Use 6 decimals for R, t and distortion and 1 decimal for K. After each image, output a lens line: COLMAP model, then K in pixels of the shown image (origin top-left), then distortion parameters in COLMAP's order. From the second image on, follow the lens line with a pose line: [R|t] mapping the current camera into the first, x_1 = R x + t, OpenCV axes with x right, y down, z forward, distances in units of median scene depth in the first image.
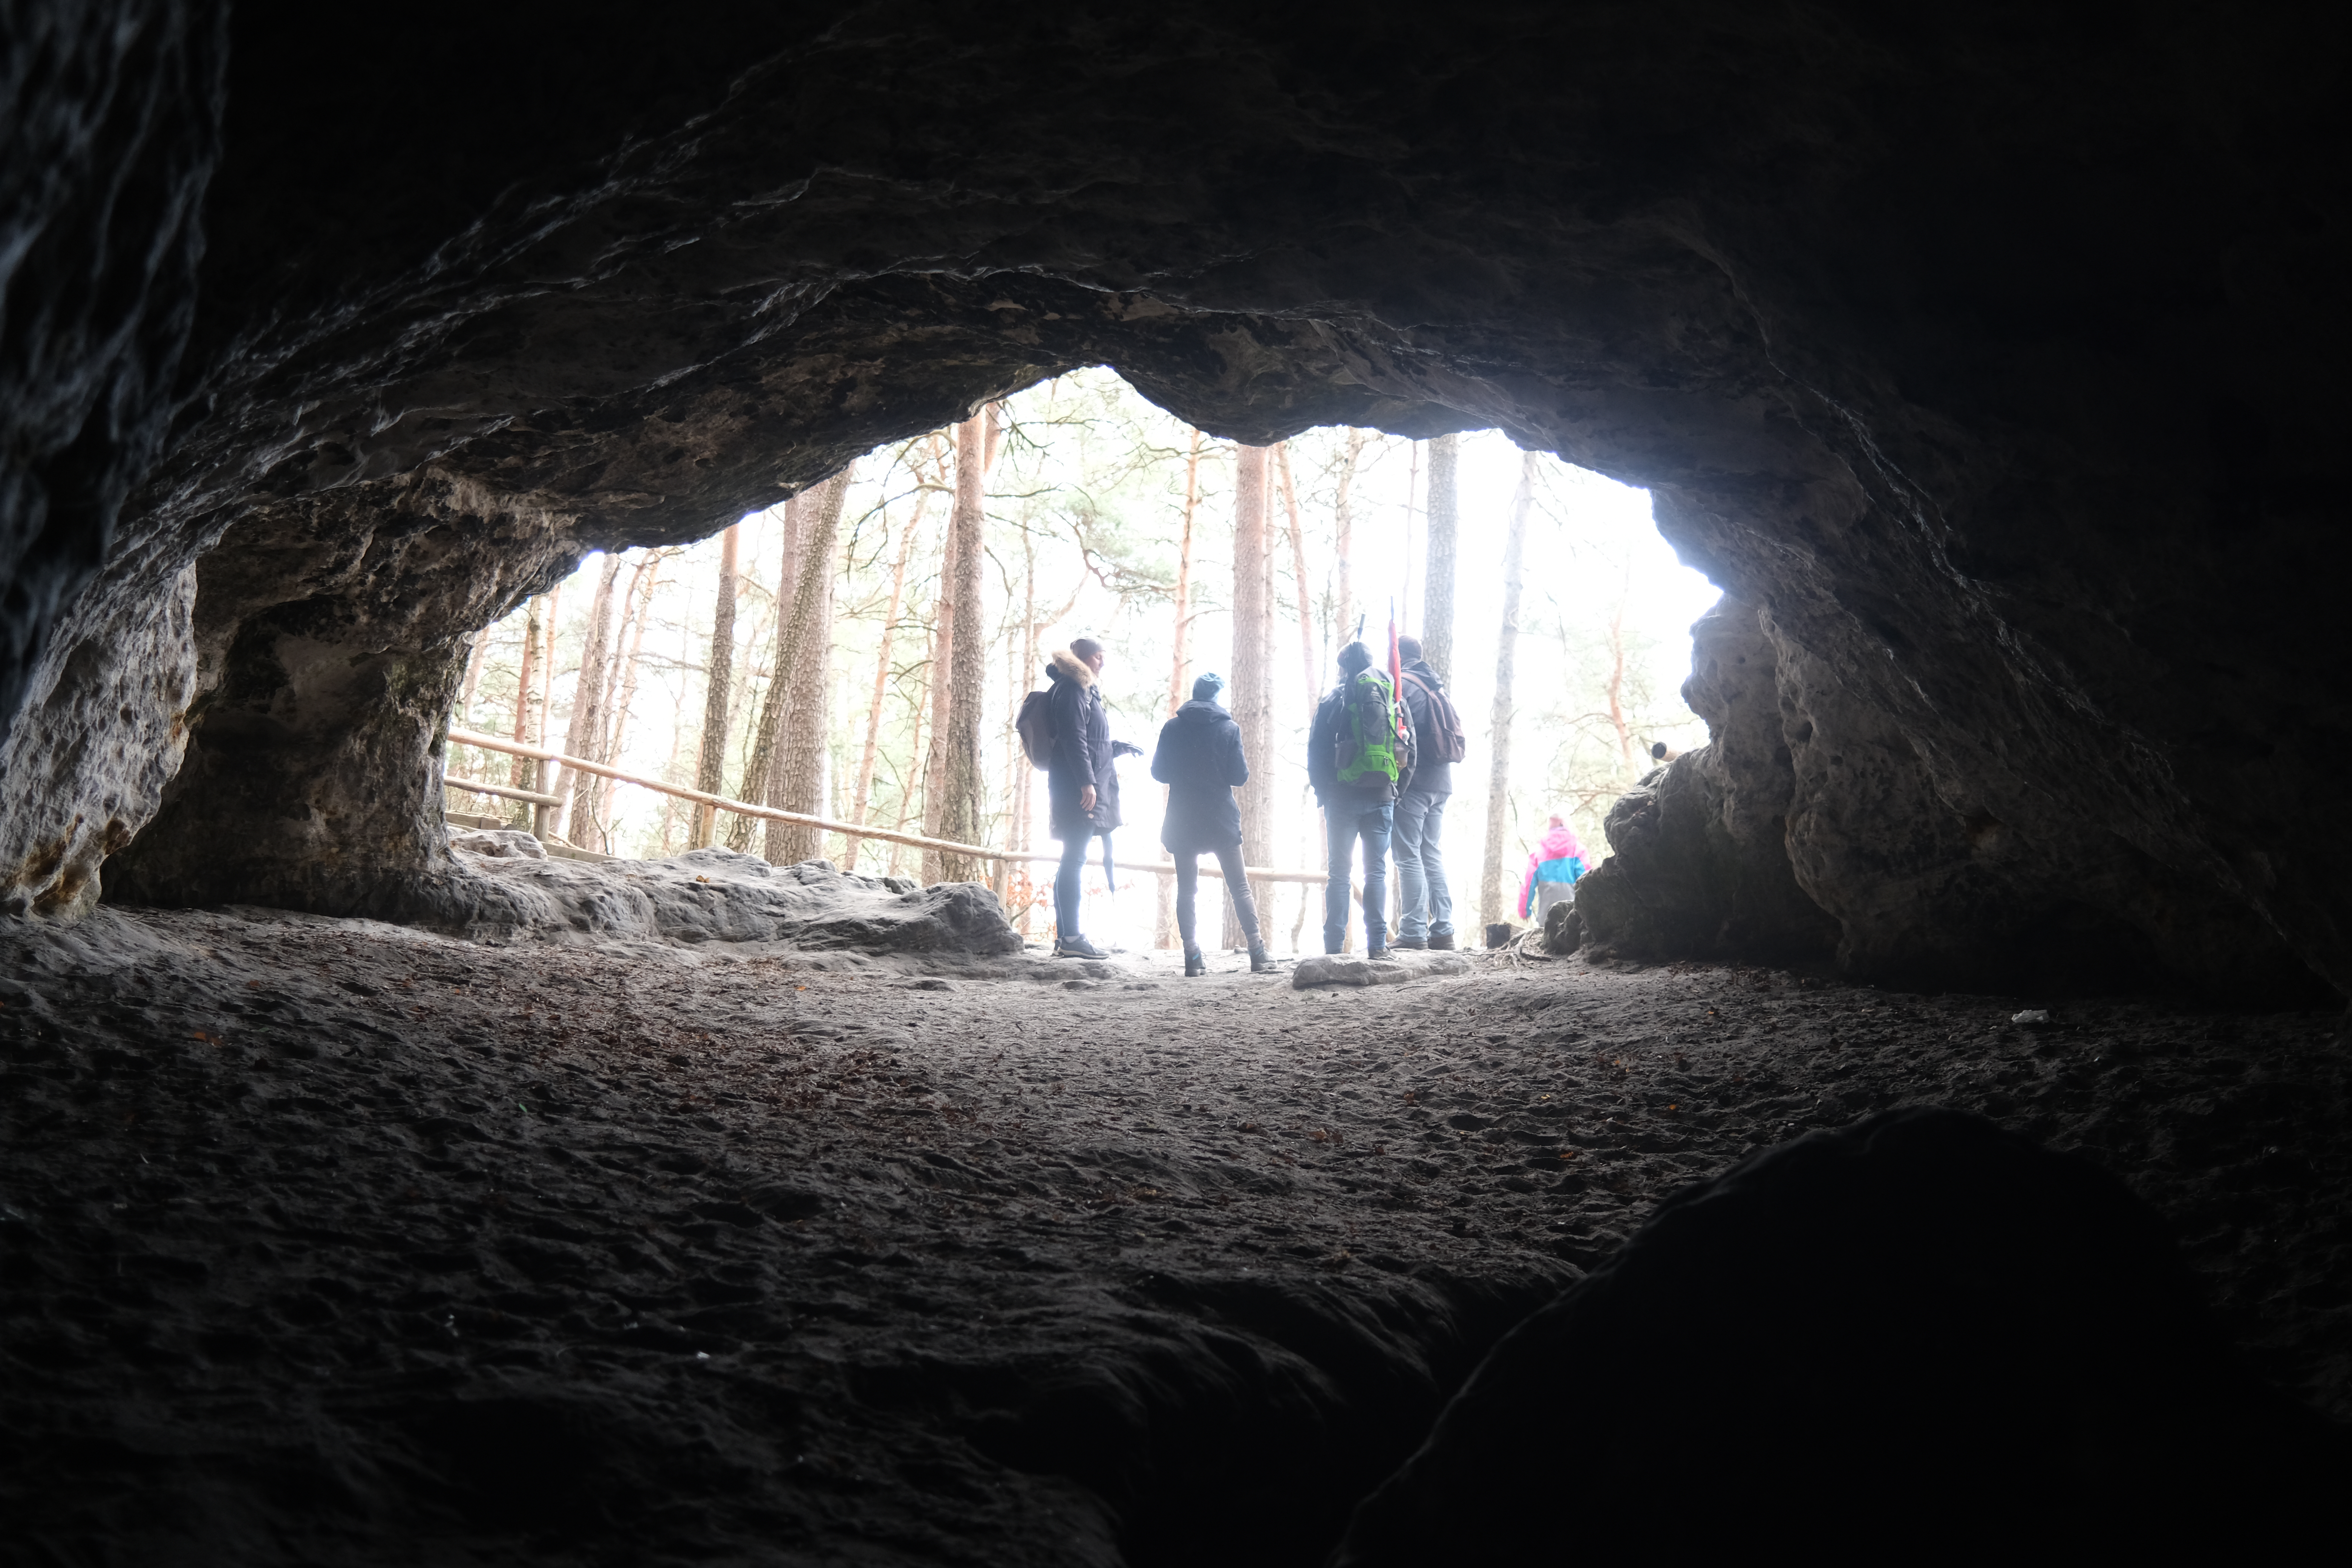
lens RADIAL K [[2451.9, 0, 1176.5], [0, 2451.9, 903.5], [0, 0, 1]] dist [-0.001786, 0.035355]
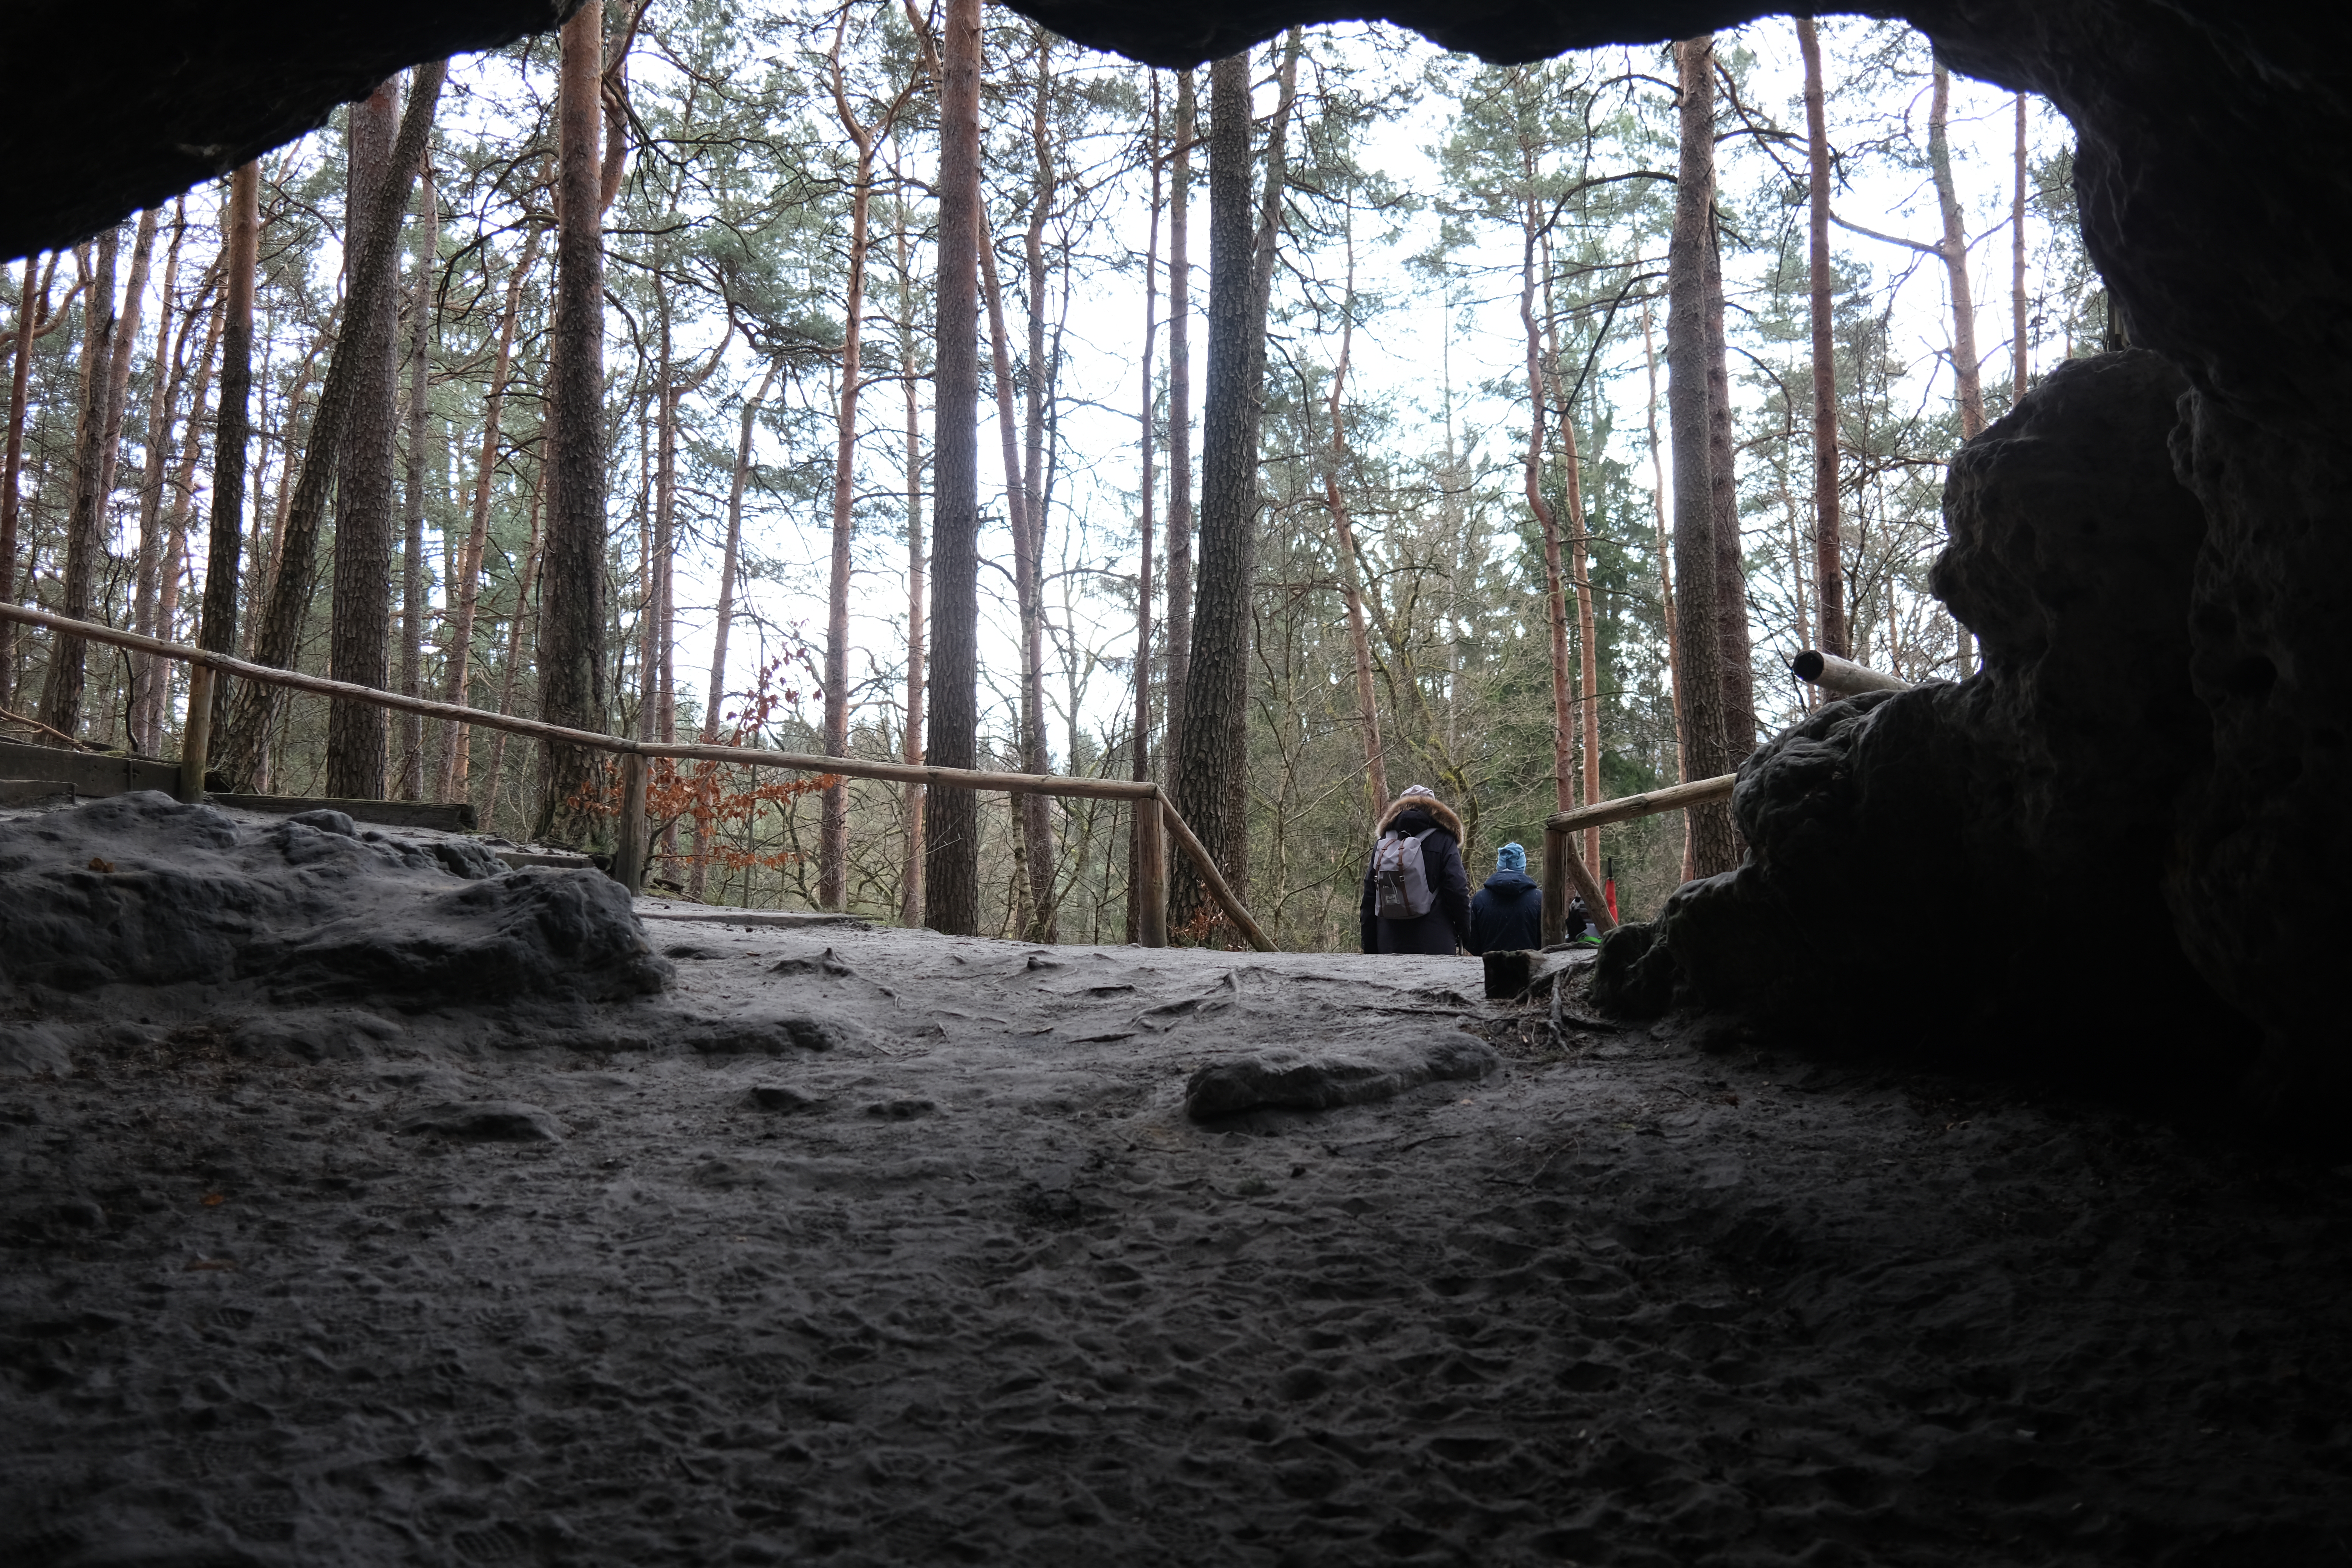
lens RADIAL K [[2451.9, 0, 1176.5], [0, 2451.9, 903.5], [0, 0, 1]] dist [-0.001786, 0.035355]
pose [[0.989812, -0.016355, 0.141439, -0.026643], [0.002987, 0.995548, 0.094211, -0.054810], [-0.142350, -0.092829, 0.985454, 0.404278]]
